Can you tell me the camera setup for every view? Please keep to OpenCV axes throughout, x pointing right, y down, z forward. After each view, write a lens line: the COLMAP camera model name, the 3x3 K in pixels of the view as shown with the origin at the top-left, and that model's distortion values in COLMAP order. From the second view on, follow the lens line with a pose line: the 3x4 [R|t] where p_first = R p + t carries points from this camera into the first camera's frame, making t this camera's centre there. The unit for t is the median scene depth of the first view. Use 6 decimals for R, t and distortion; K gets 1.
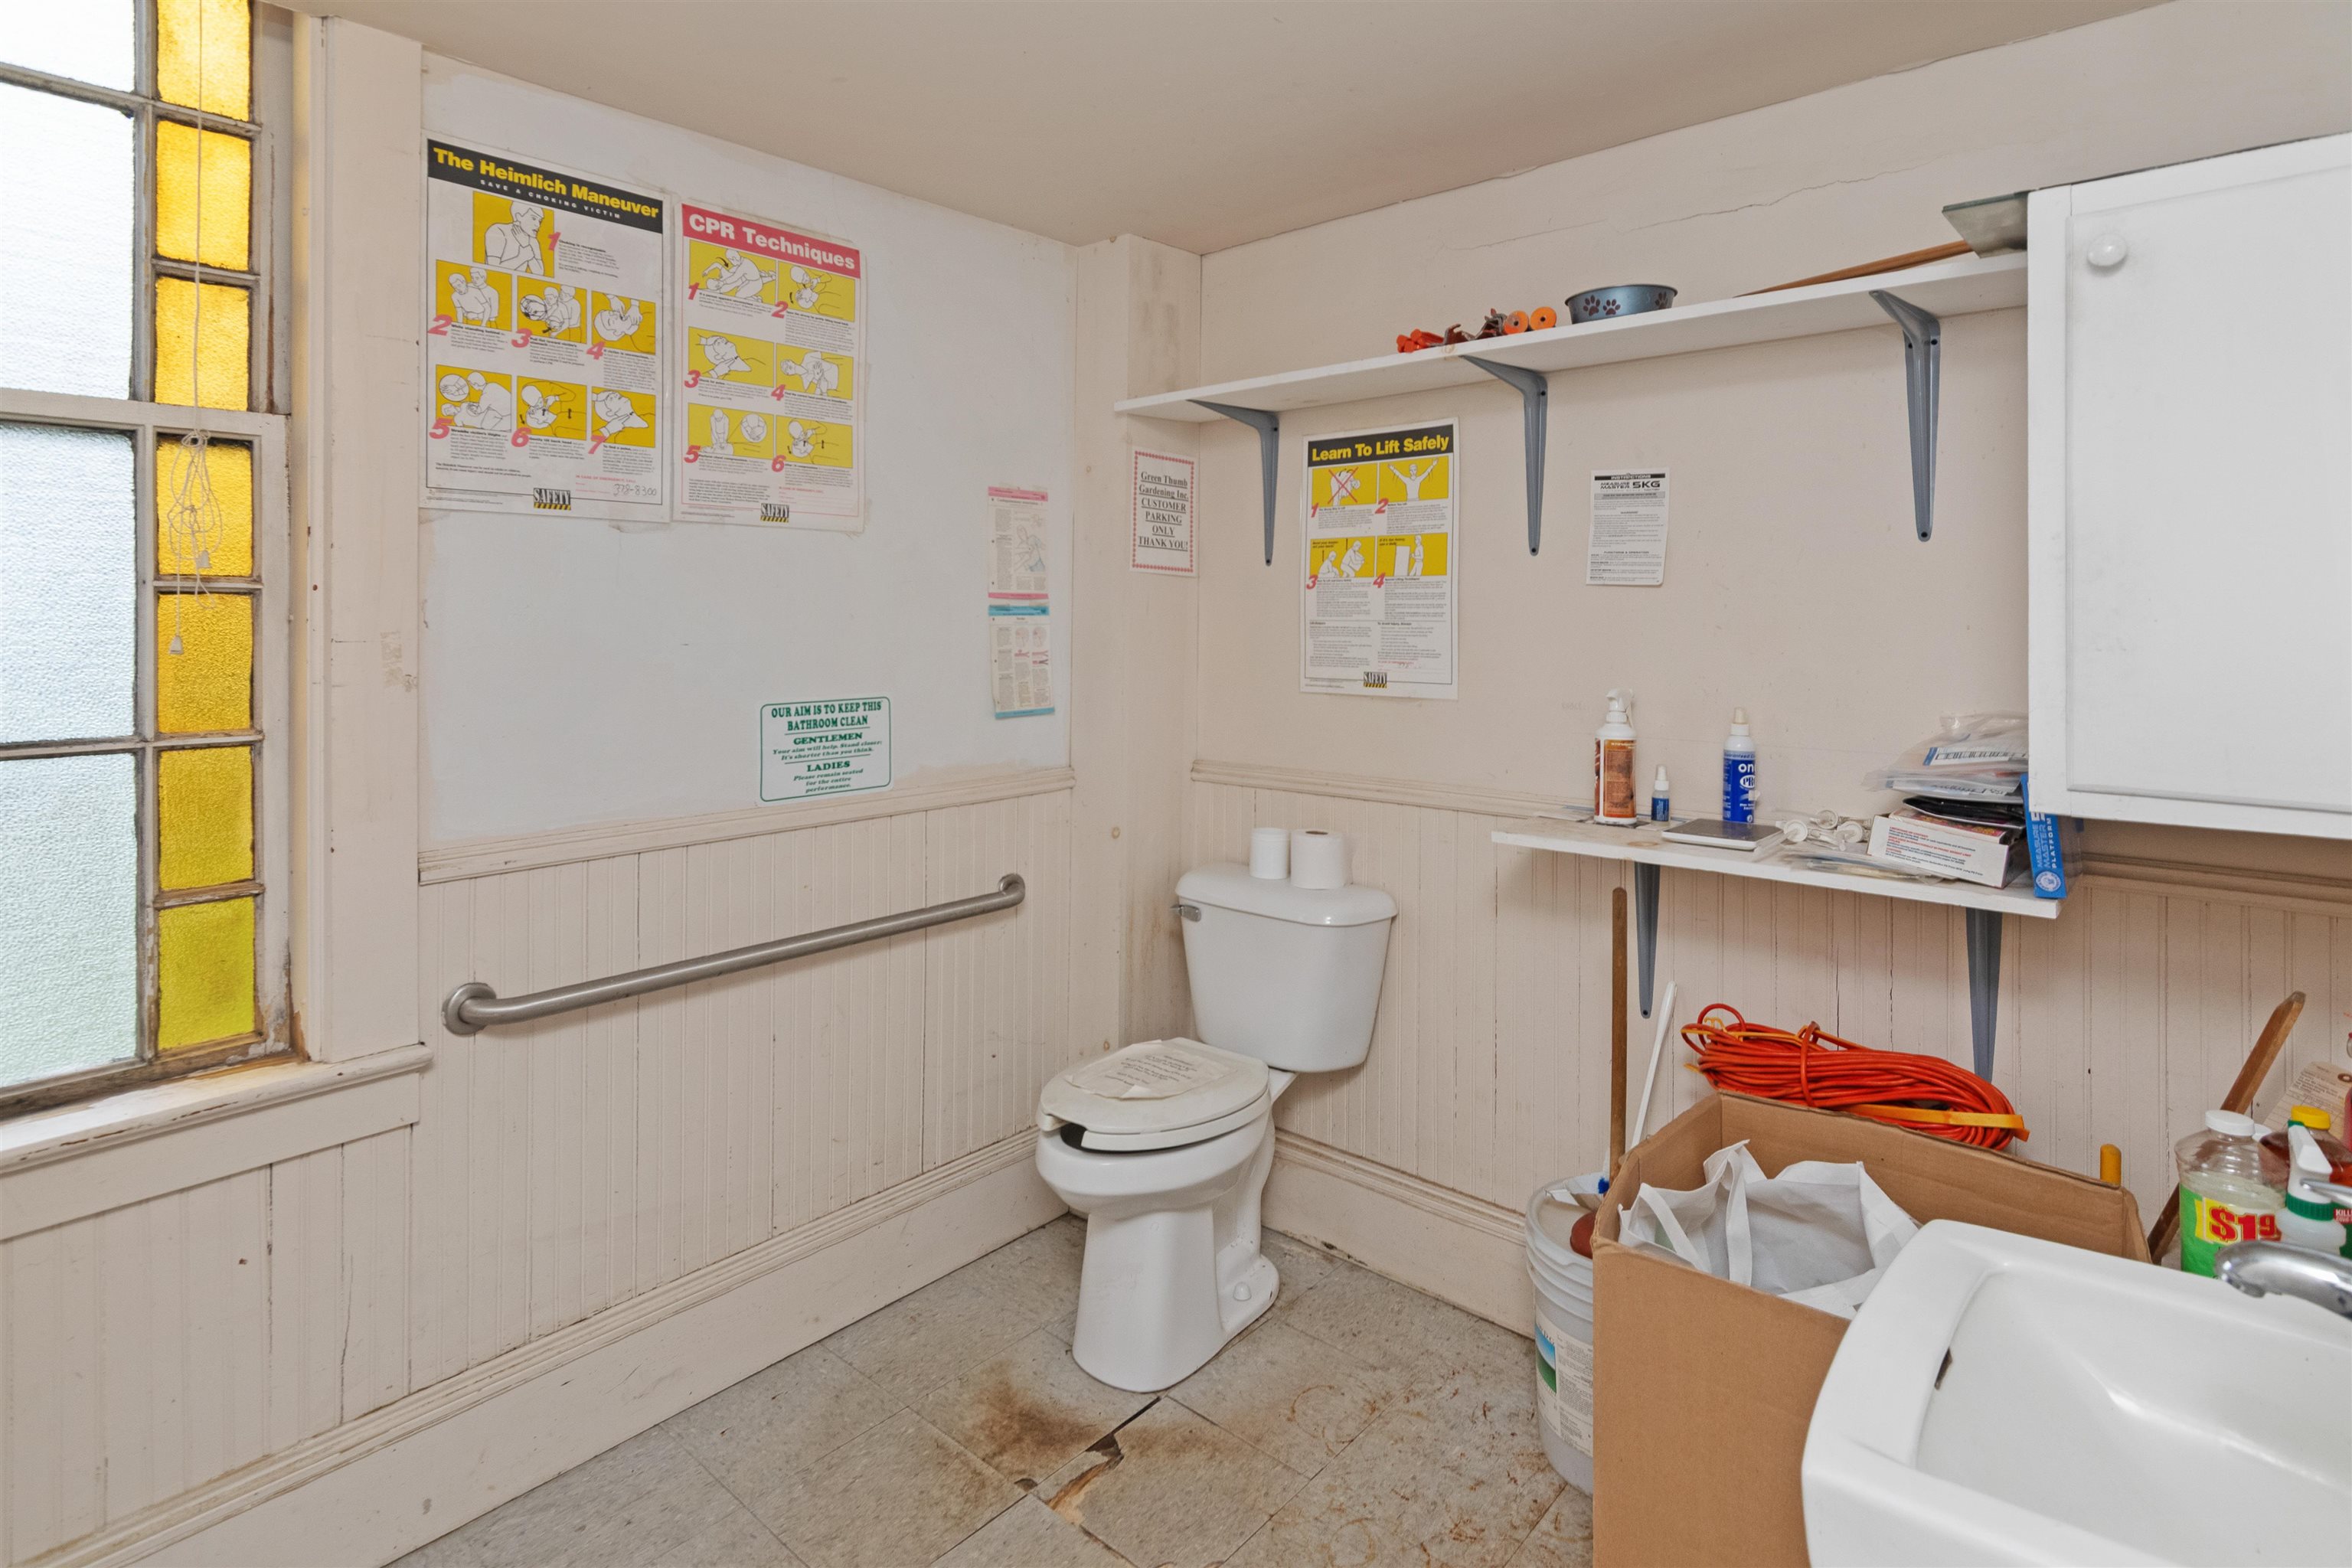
lens RADIAL K [[1160.9, 0, 1163.0], [0, 1160.9, 622.3], [0, 0, 1]] dist [0.001054, 0.004350]
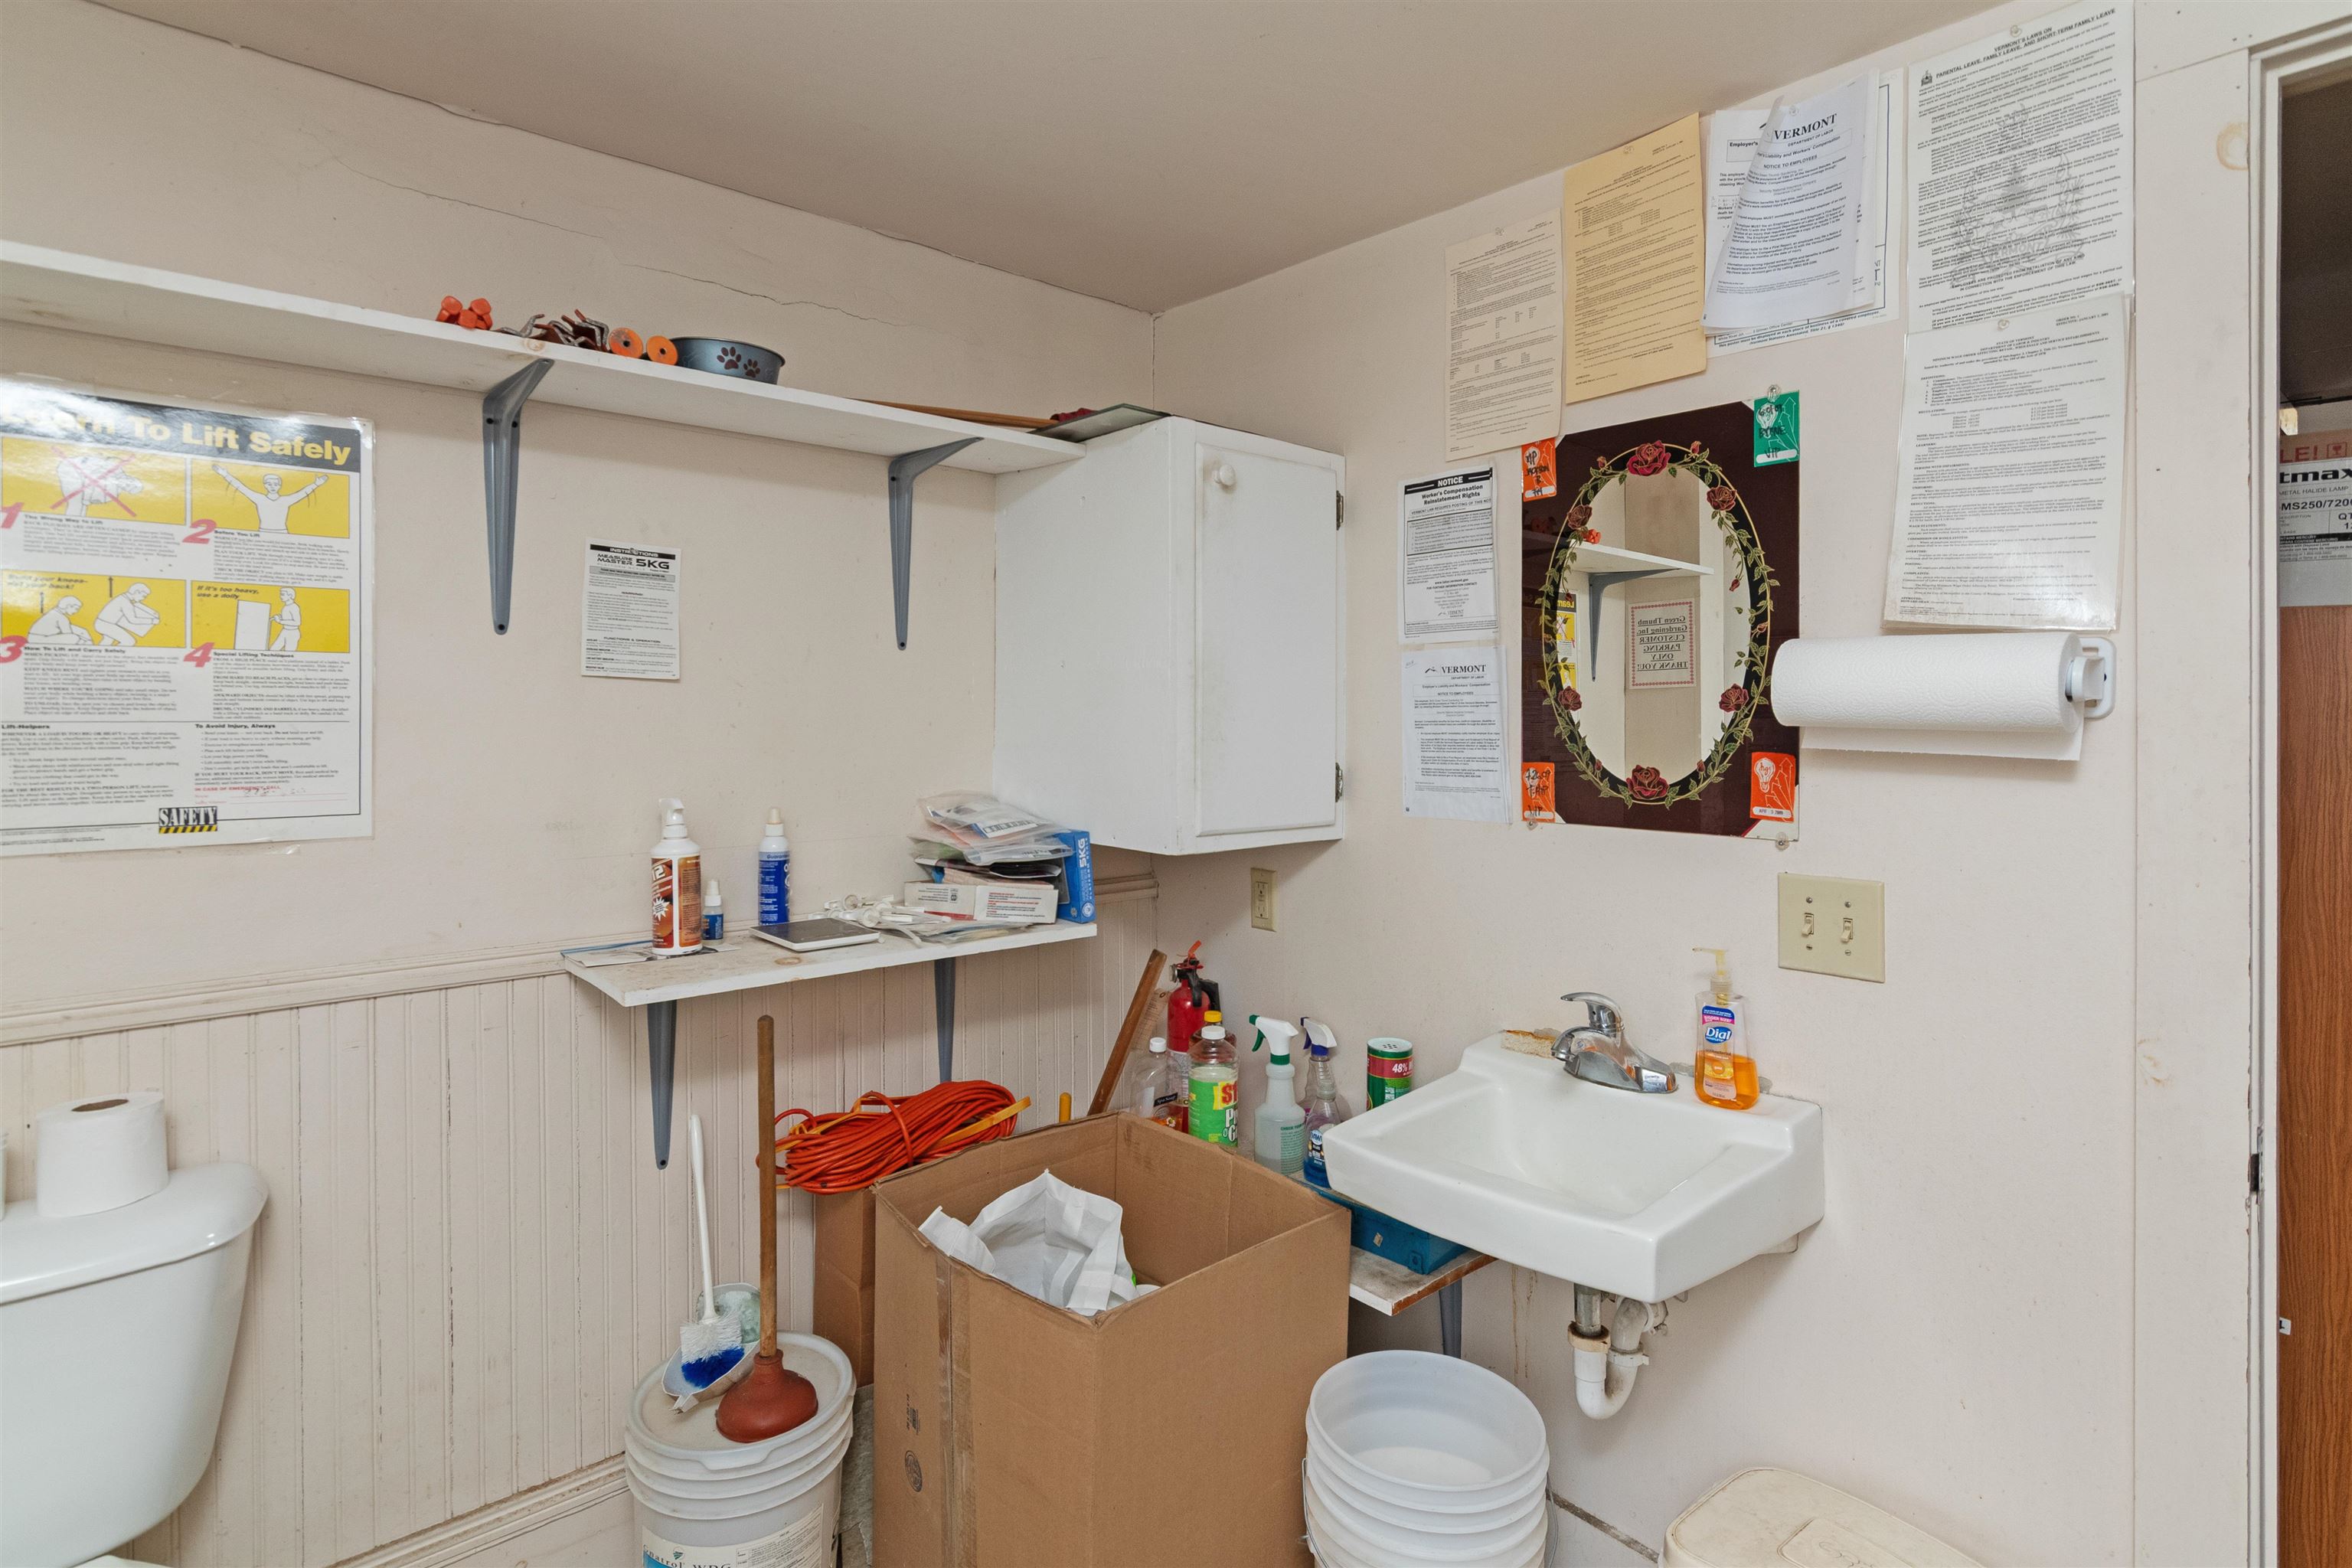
lens RADIAL K [[1160.9, 0, 1172.2], [0, 1160.9, 712.5], [0, 0, 1]] dist [0.001054, 0.004350]
pose [[0.155543, -0.003939, 0.987821, -0.413470], [-0.001333, 0.999990, 0.004198, -0.011236], [-0.987828, -0.001970, 0.155536, 0.504097]]
